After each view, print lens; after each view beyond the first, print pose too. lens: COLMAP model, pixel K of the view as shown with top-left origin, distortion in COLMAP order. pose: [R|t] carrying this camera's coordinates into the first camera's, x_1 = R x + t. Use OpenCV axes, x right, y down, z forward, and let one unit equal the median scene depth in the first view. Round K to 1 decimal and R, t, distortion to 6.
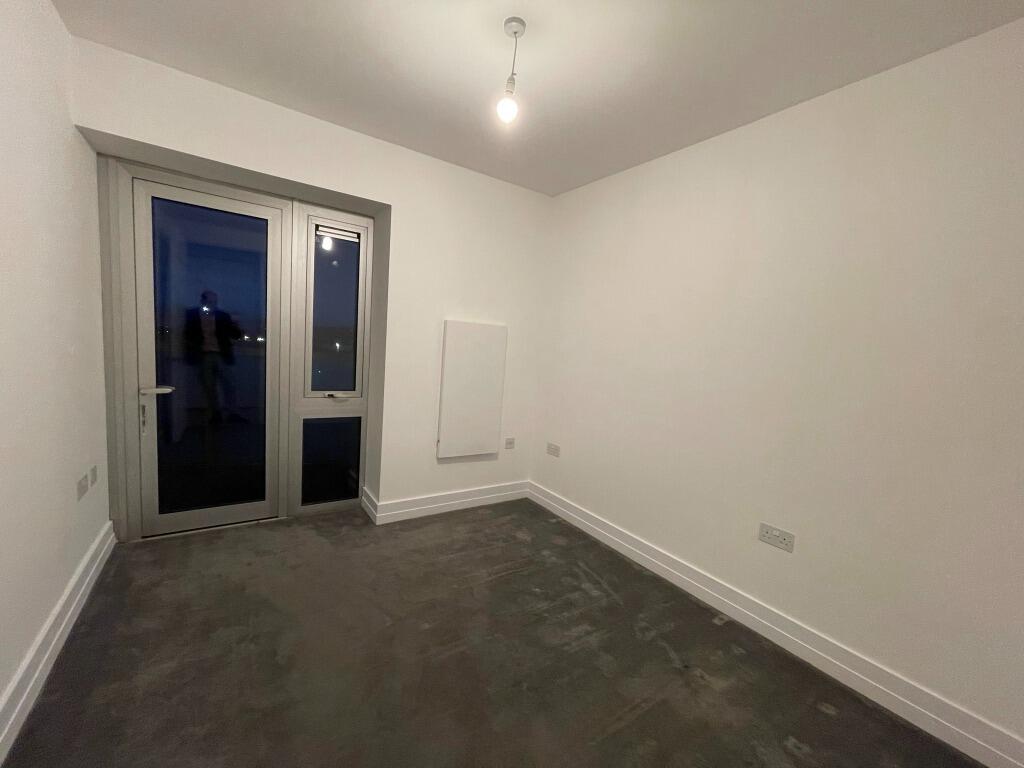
lens RADIAL K [[411.5, 0, 505.7], [0, 411.5, 389.6], [0, 0, 1]] dist [0.000951, 0.000212]
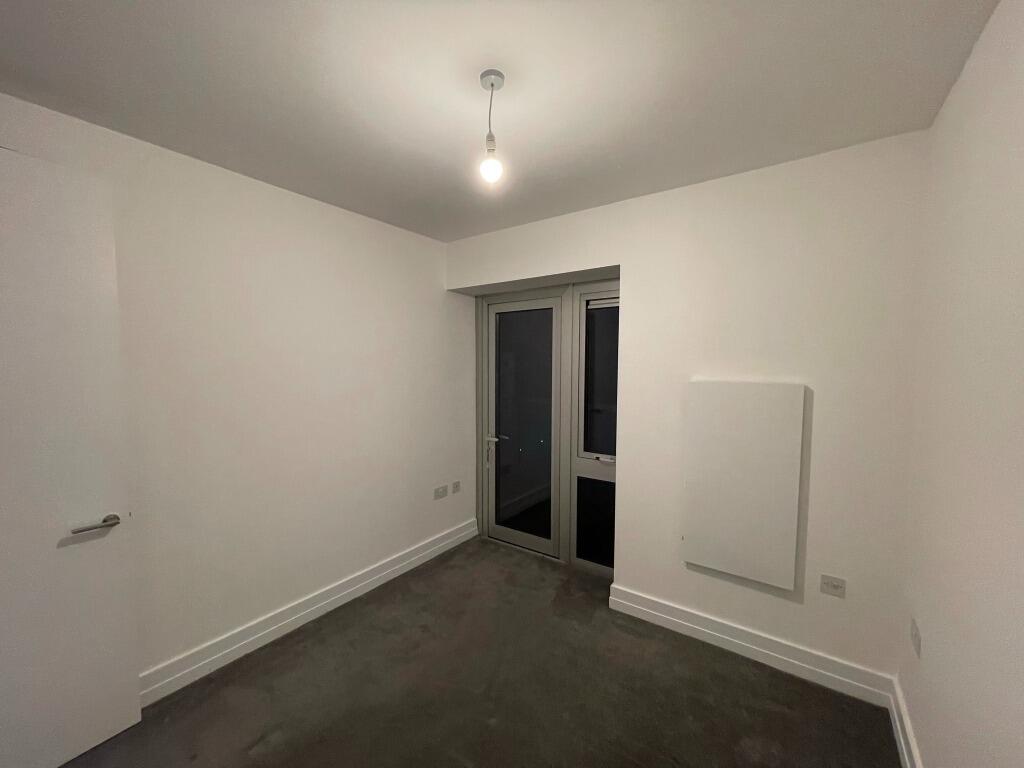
lens RADIAL K [[411.5, 0, 508.4], [0, 411.5, 387.8], [0, 0, 1]] dist [0.000951, 0.000212]
pose [[0.346086, -0.023421, -0.937910, 0.483513], [-0.083773, 0.994924, -0.055756, -0.087350], [0.934455, 0.097868, 0.342367, 0.438706]]
